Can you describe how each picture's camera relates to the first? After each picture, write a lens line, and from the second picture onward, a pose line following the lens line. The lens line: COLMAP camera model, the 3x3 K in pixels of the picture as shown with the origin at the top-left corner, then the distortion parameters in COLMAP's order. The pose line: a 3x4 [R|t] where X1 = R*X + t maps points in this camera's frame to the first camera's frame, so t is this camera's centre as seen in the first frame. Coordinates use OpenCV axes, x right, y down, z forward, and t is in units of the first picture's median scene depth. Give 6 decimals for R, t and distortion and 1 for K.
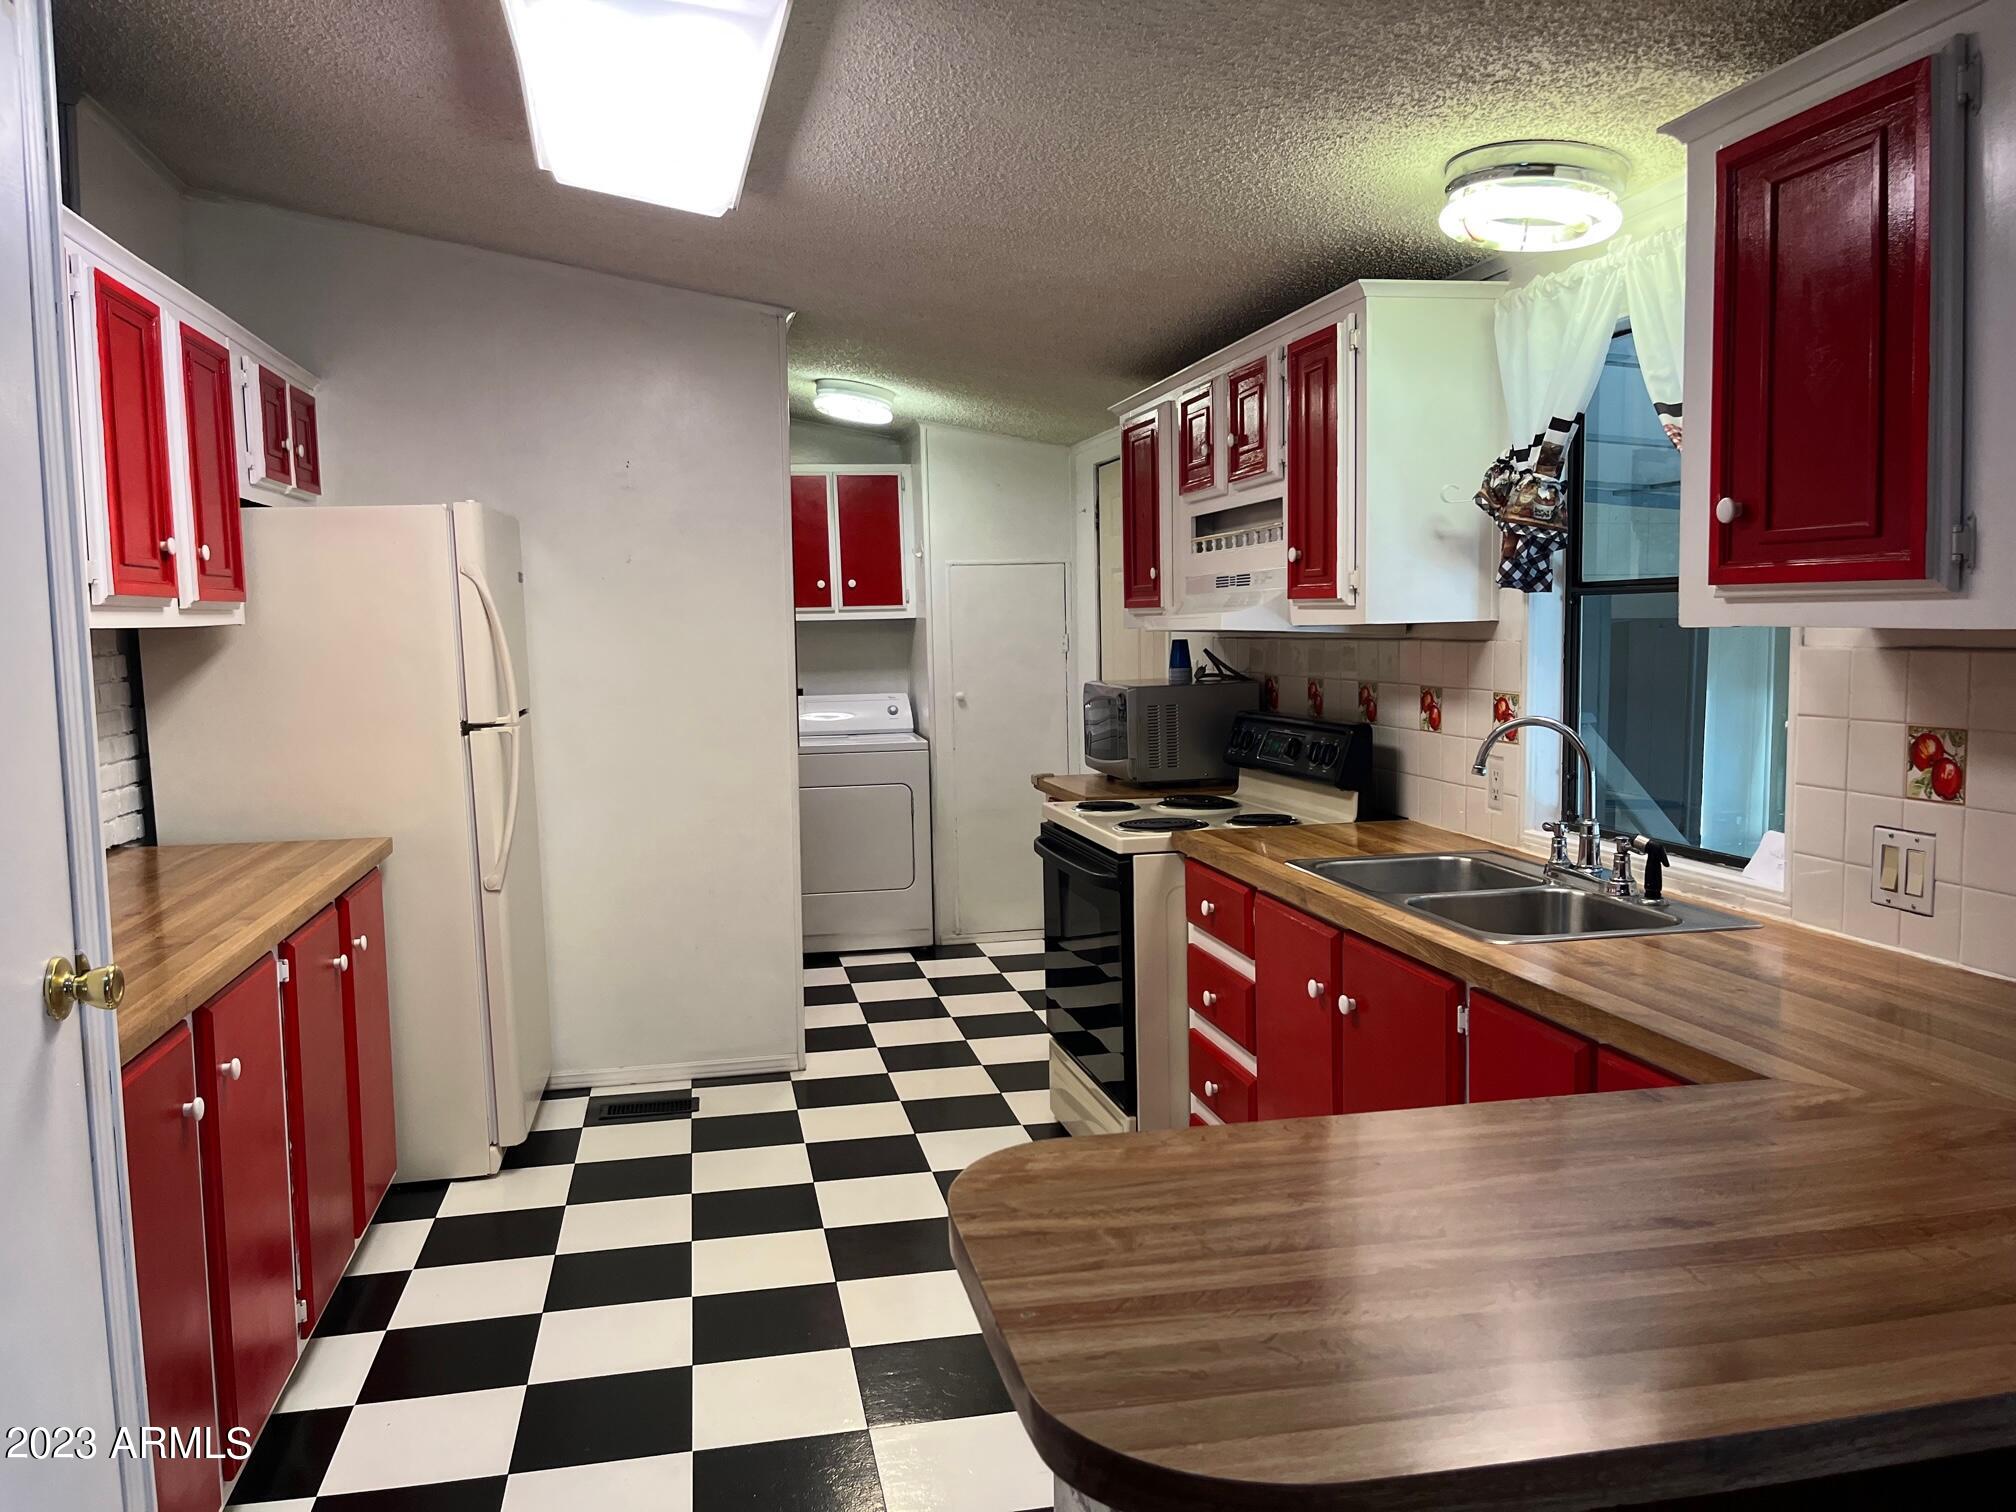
lens RADIAL K [[1530.8, 0, 993.2], [0, 1530.8, 759.1], [0, 0, 1]] dist [0.069761, -0.095989]
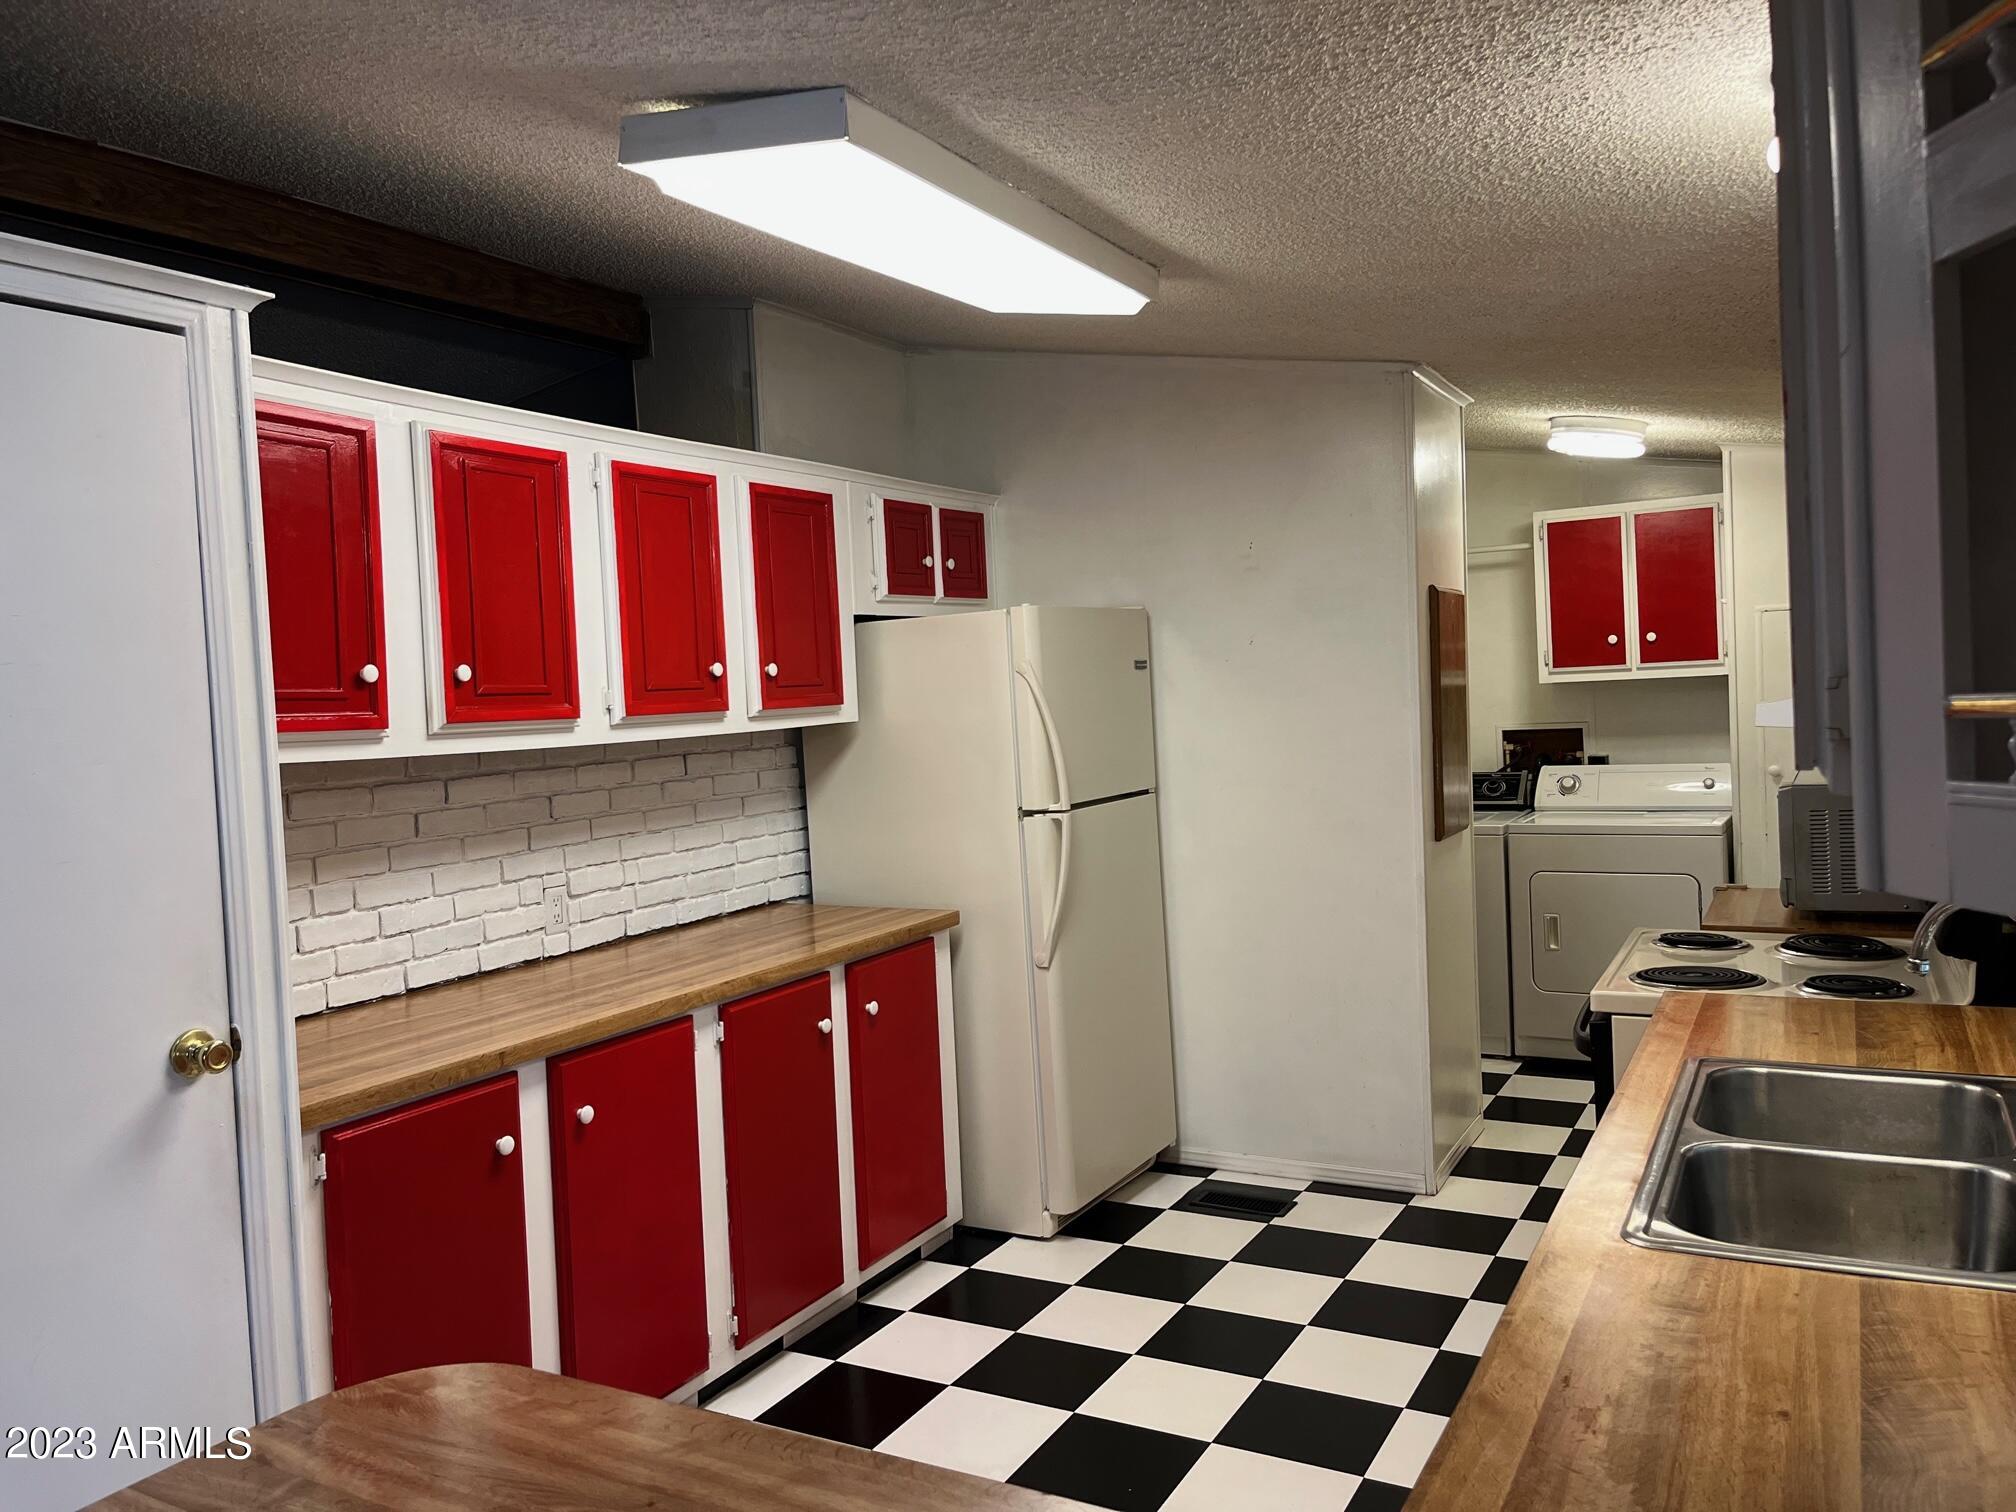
lens RADIAL K [[1530.8, 0, 1001.2], [0, 1530.8, 744.2], [0, 0, 1]] dist [0.069761, -0.095989]
pose [[0.760987, 0.010071, -0.648689, 0.327245], [-0.028134, 0.999451, -0.017488, -0.047756], [0.648157, 0.031558, 0.760852, 0.168184]]
